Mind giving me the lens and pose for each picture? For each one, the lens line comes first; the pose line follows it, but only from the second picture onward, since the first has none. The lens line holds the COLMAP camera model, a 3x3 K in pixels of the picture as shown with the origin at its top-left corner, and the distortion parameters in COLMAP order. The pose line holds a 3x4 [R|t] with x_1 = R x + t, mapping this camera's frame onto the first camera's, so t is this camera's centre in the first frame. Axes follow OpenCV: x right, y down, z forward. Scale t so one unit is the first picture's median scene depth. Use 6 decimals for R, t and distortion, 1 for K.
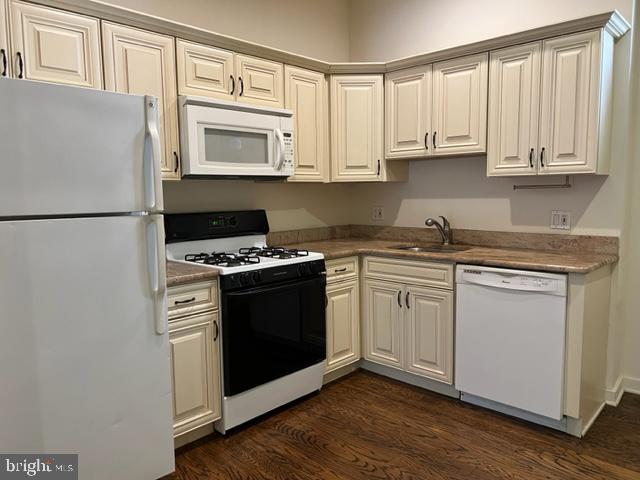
lens RADIAL K [[484.3, 0, 321.4], [0, 484.3, 236.5], [0, 0, 1]] dist [0.024854, -0.038304]
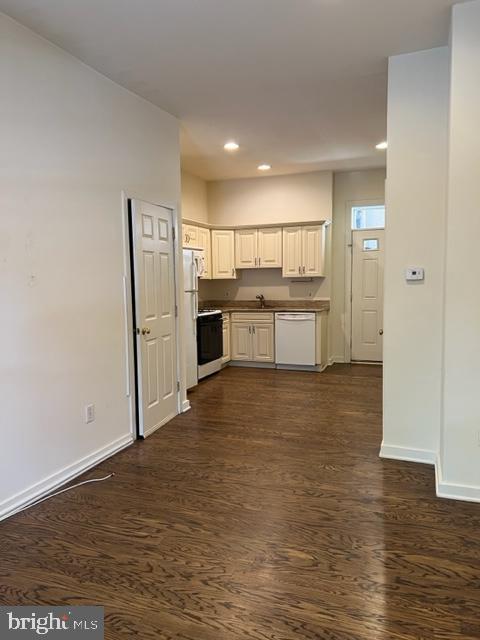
lens RADIAL K [[484.3, 0, 236.2], [0, 484.3, 321.6], [0, 0, 1]] dist [0.024854, -0.038304]
pose [[0.926287, -0.033783, 0.375302, -0.793907], [0.039134, 0.999212, -0.006641, 0.106323], [-0.374782, 0.020839, 0.926879, -1.164558]]
